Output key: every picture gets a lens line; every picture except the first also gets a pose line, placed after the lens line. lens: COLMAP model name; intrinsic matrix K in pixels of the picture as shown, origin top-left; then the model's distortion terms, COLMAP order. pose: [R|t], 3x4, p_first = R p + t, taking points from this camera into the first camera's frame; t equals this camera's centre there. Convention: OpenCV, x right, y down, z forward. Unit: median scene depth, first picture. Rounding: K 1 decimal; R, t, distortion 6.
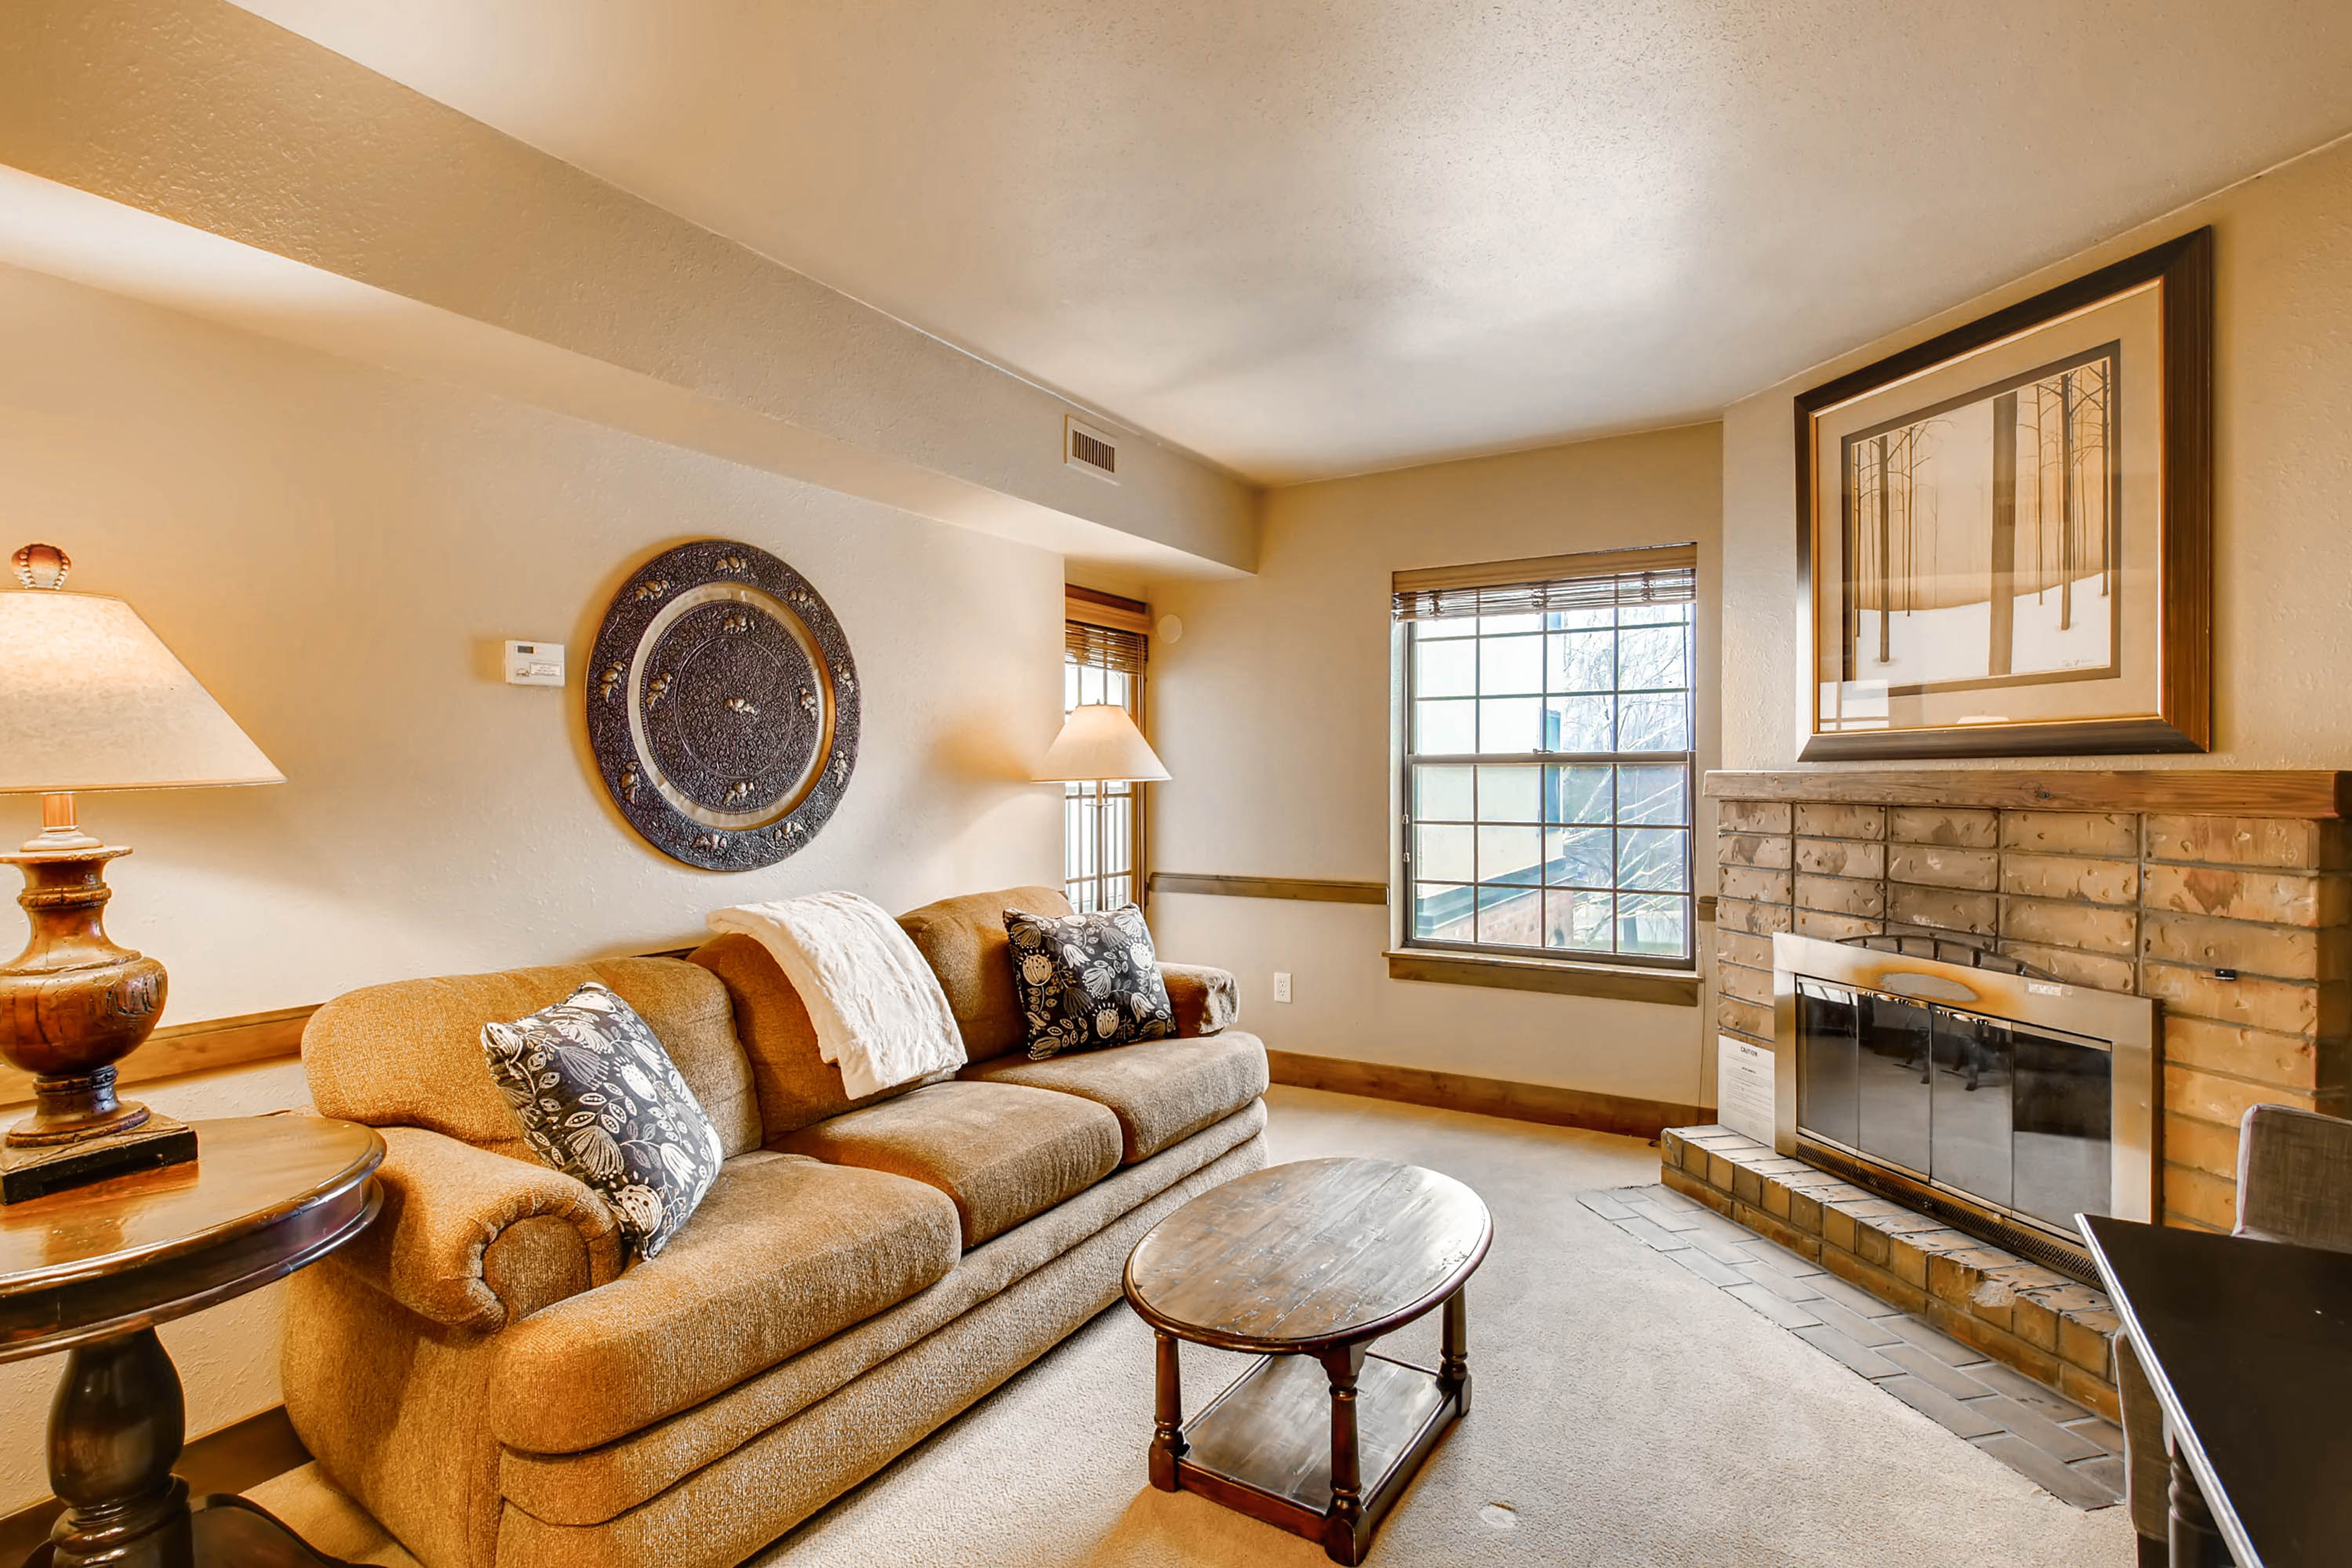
lens RADIAL K [[1160.8, 0, 1162.5], [0, 1160.8, 795.1], [0, 0, 1]] dist [0.008788, -0.000613]
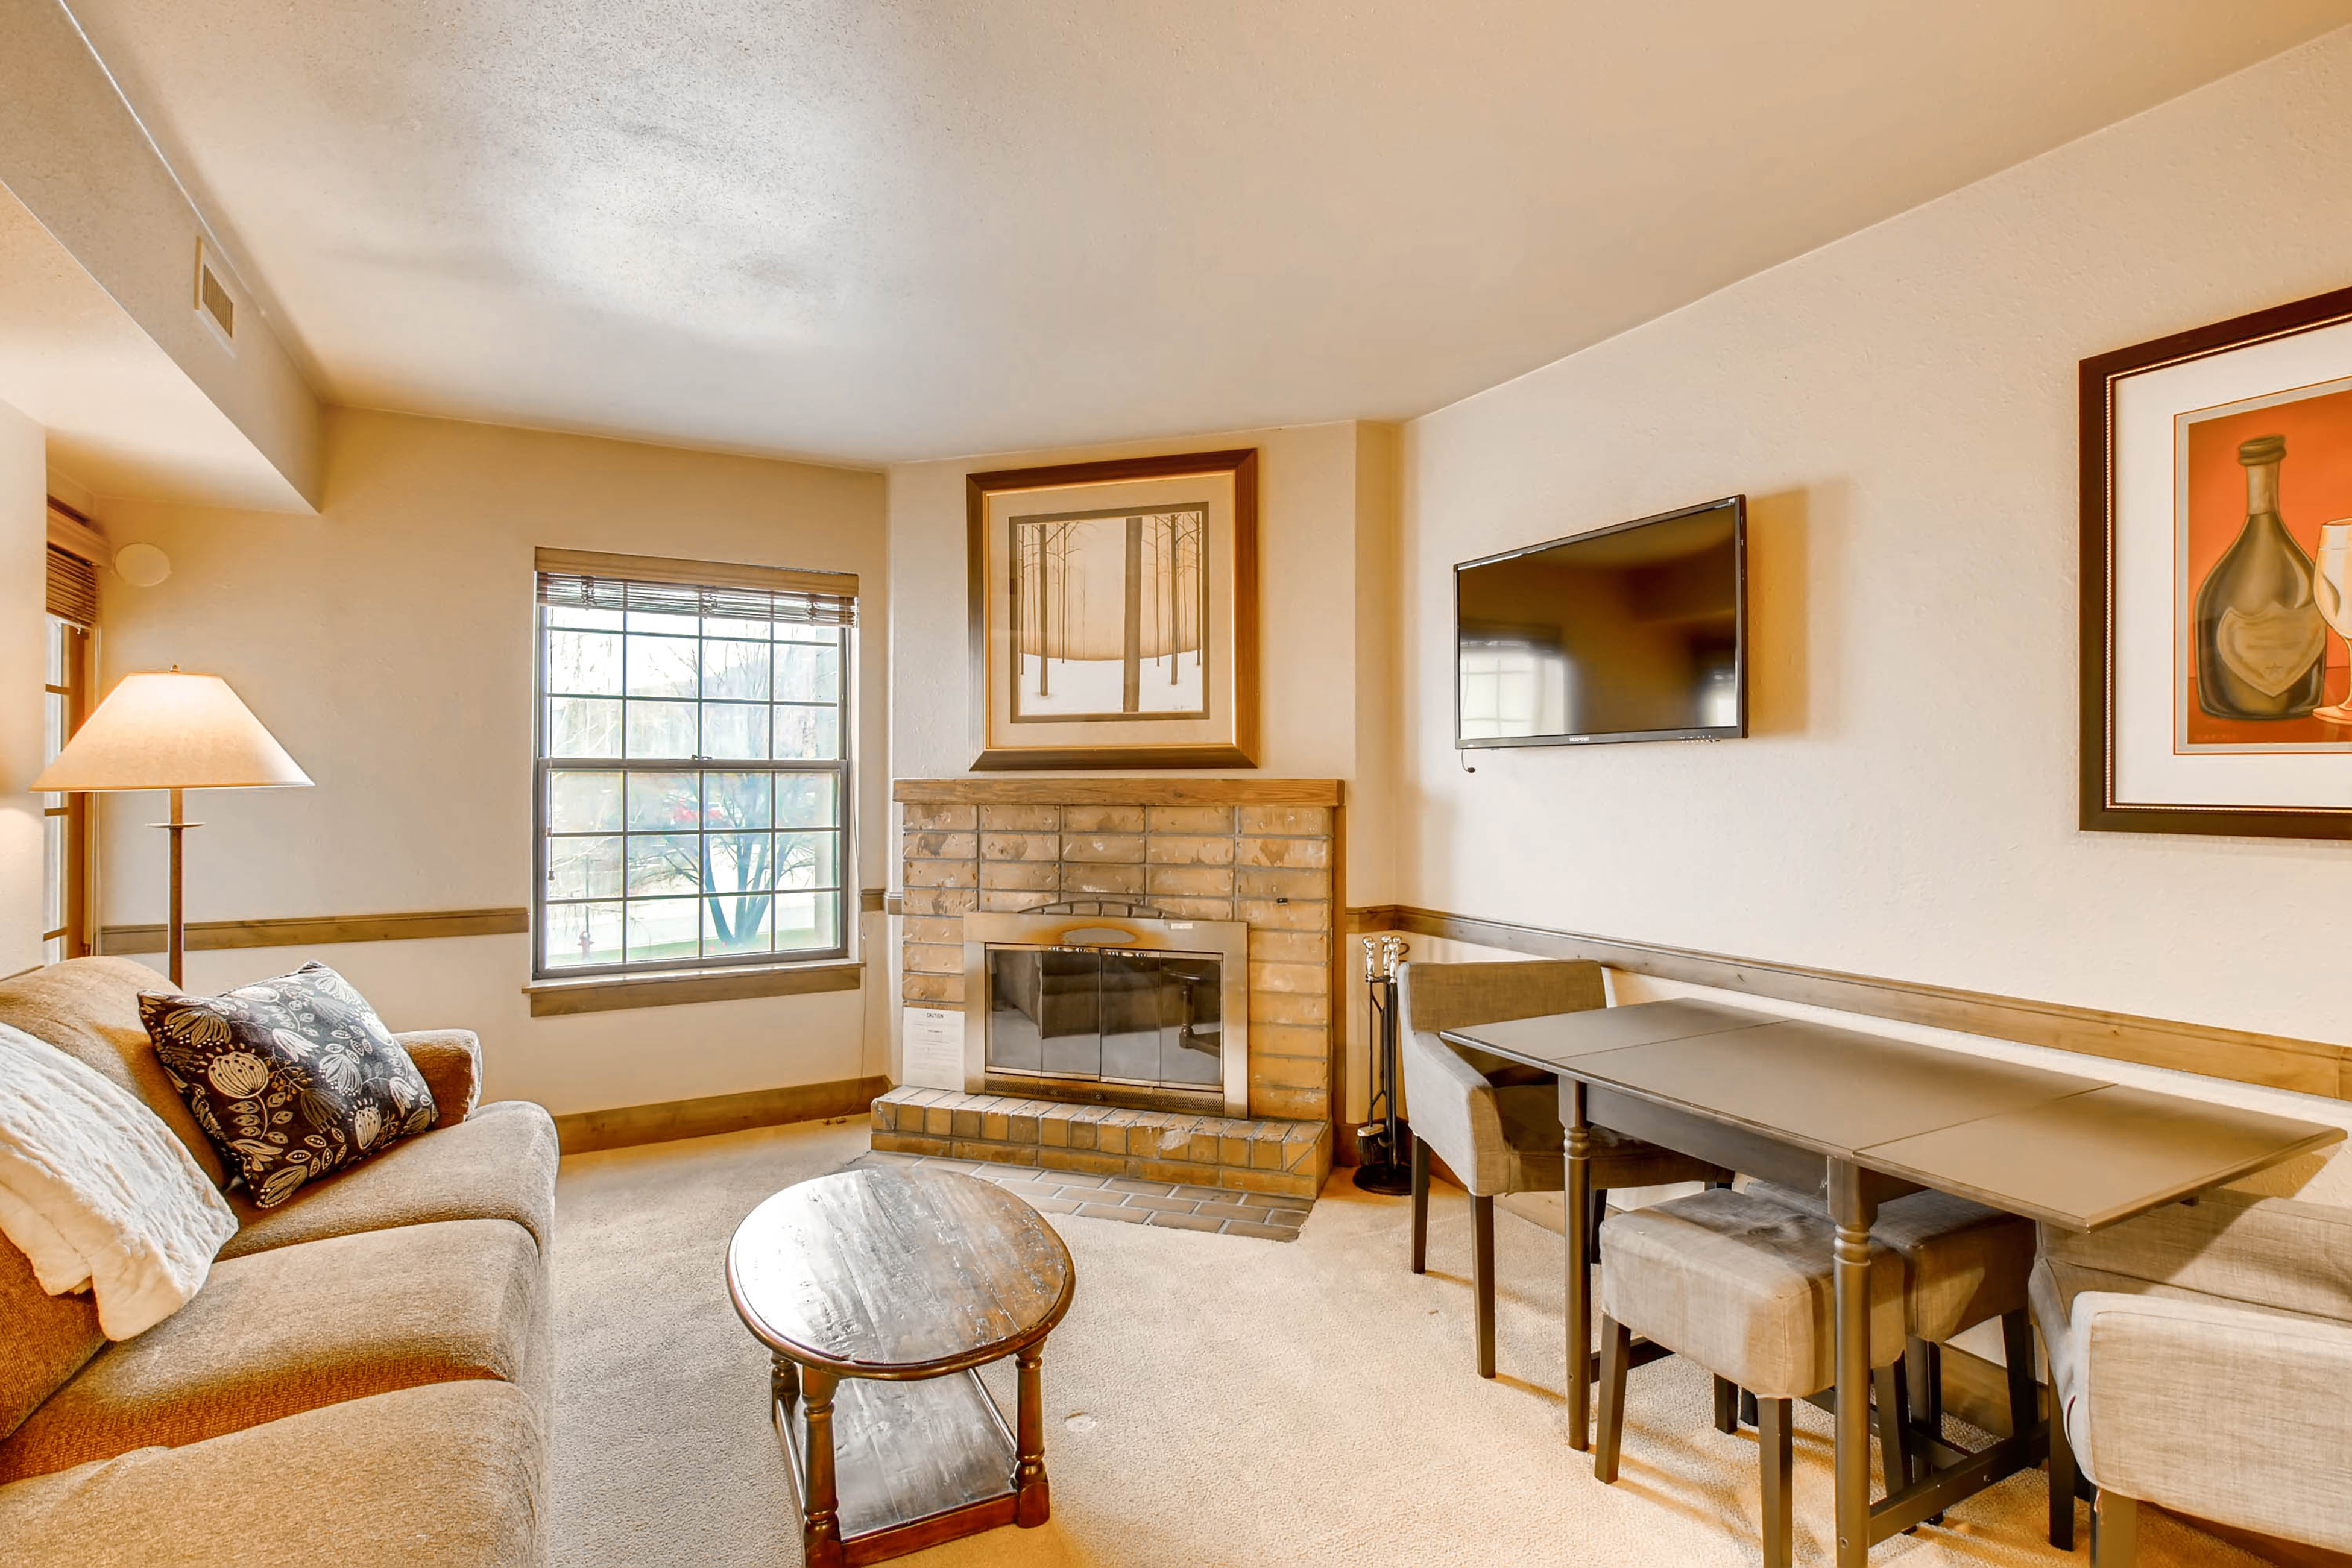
lens RADIAL K [[1149.3, 0, 1176.0], [0, 1149.3, 784.0], [0, 0, 1]] dist [0.020260, -0.000311]
pose [[0.510121, 0.000524, 0.860102, -0.406518], [0.014179, 0.999859, -0.009019, -0.000899], [-0.859986, 0.016796, 0.510042, 0.203950]]
